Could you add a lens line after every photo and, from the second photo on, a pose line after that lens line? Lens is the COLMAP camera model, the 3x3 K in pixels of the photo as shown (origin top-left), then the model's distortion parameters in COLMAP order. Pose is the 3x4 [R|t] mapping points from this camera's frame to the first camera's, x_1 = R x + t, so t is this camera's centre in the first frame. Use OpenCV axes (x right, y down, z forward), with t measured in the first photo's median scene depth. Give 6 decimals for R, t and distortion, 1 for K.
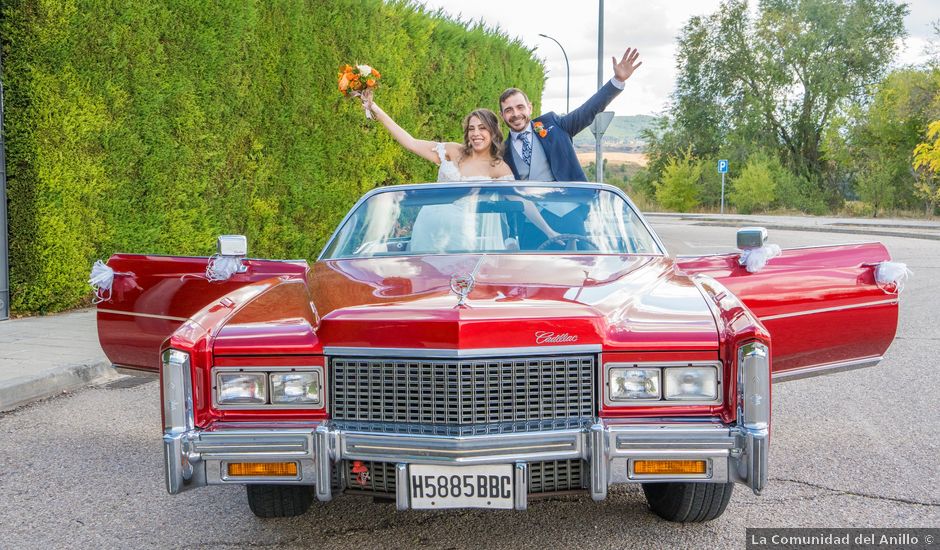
lens RADIAL K [[1094.1, 0, 470.0], [0, 1094.1, 275.0], [0, 0, 1]] dist [0.092564, 0.028191]
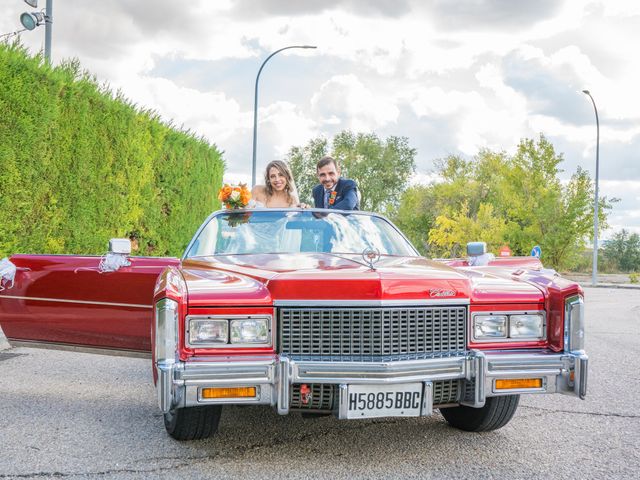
lens RADIAL K [[711.8, 0, 320.0], [0, 711.8, 240.0], [0, 0, 1]] dist [0.006699, 0.010267]
pose [[0.971807, 0.027351, 0.234186, -0.287289], [-0.004819, 0.995345, -0.096252, 0.077010], [-0.235729, 0.092410, 0.967415, 0.141647]]
